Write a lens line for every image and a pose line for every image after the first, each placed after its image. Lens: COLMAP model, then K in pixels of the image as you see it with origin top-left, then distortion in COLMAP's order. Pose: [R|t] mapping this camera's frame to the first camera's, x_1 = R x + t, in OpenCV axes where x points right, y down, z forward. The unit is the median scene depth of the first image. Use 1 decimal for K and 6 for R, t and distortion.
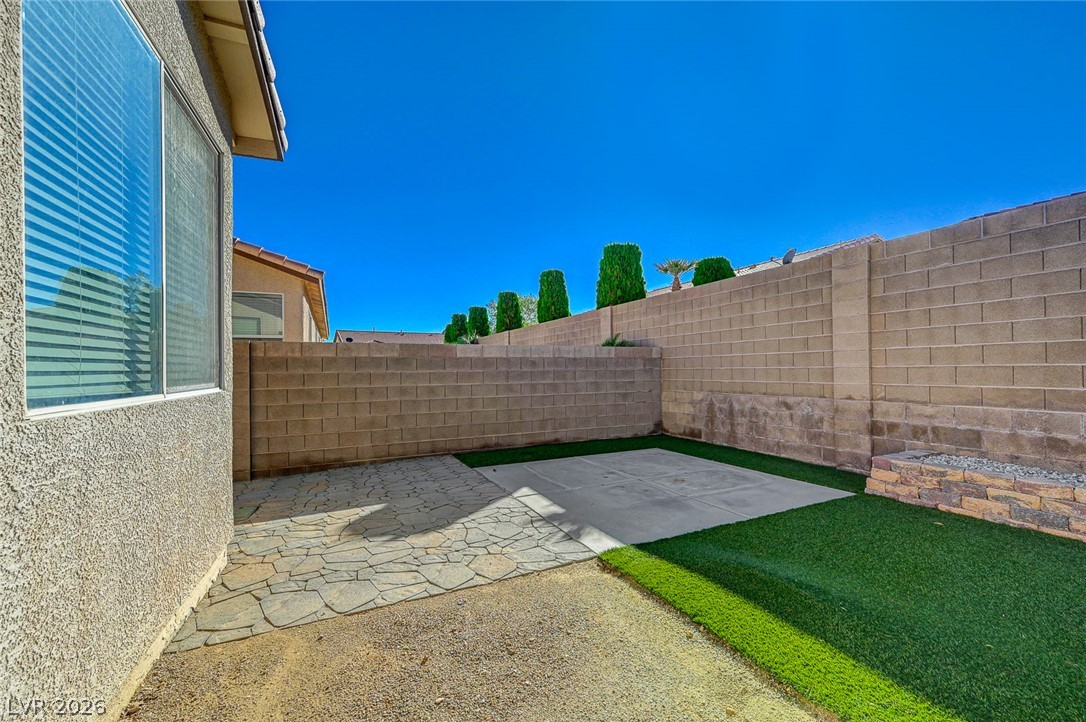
lens RADIAL K [[440.8, 0, 544.5], [0, 440.8, 365.4], [0, 0, 1]] dist [-0.000961, -0.000158]
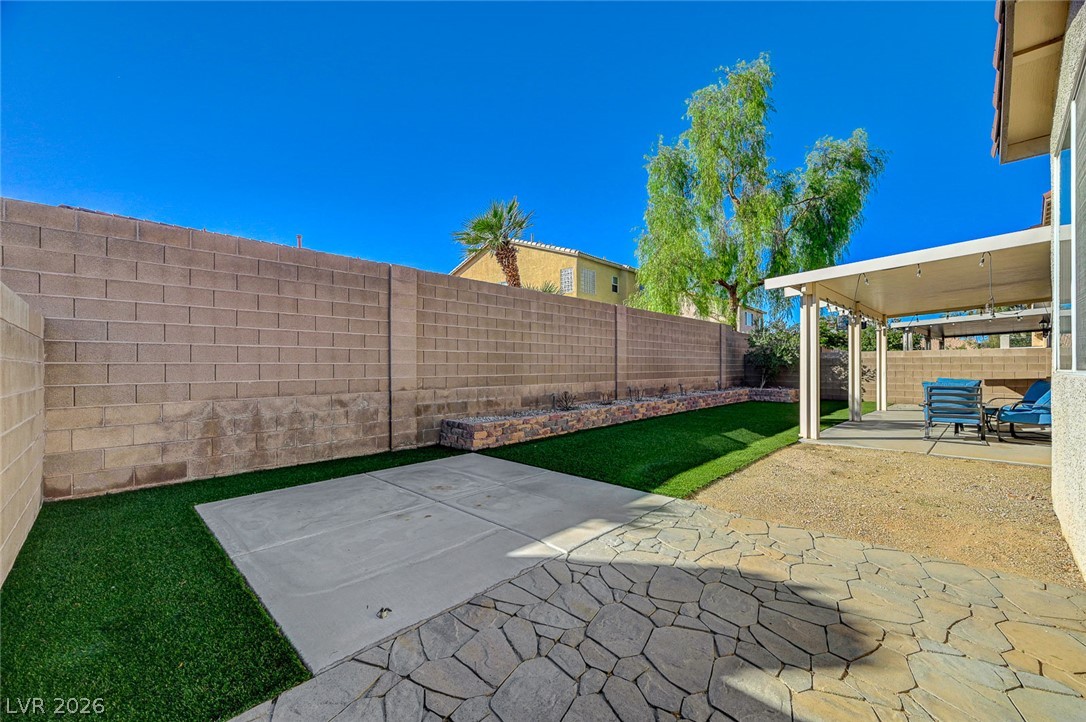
lens RADIAL K [[425.5, 0, 544.0], [0, 425.5, 365.2], [0, 0, 1]] dist [0.001821, 0.000083]
pose [[-0.345220, 0.014531, 0.938409, -0.590400], [-0.000298, 0.999878, -0.015593, 0.028293], [-0.938522, -0.005662, -0.345174, 1.130273]]
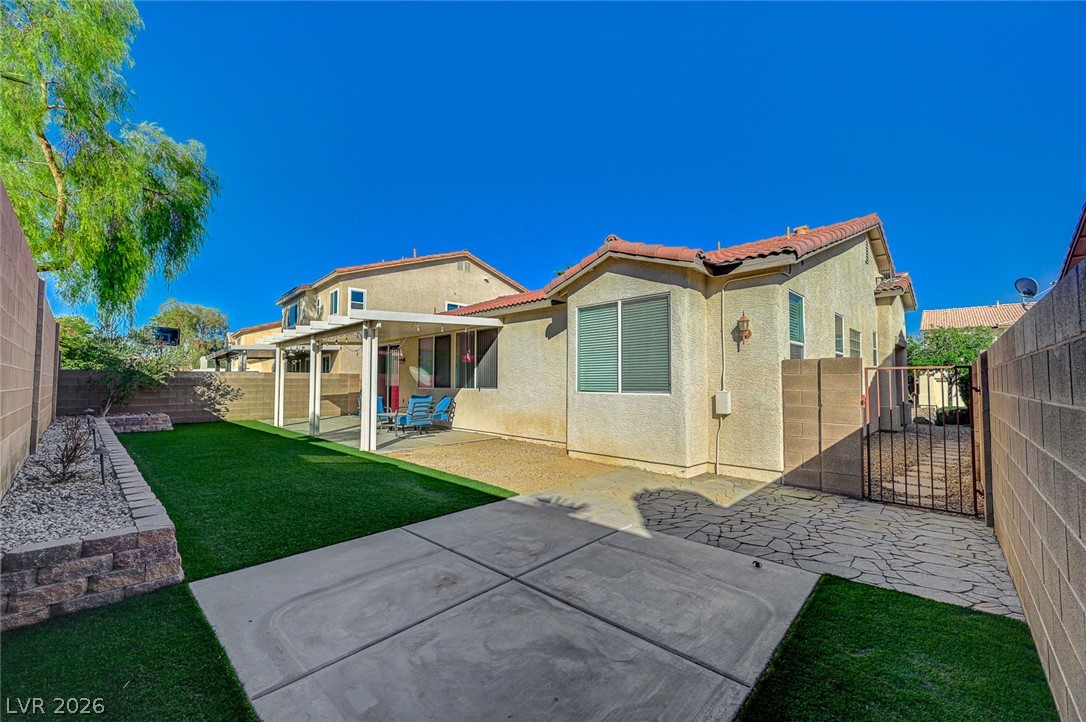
lens RADIAL K [[431.3, 0, 544.4], [0, 431.3, 363.4], [0, 0, 1]] dist [0.003530, 0.000463]
pose [[-0.935470, -0.005755, -0.353360, 0.397675], [0.011246, 0.998876, -0.046039, -0.005433], [0.353227, -0.047042, -0.934354, 1.638968]]
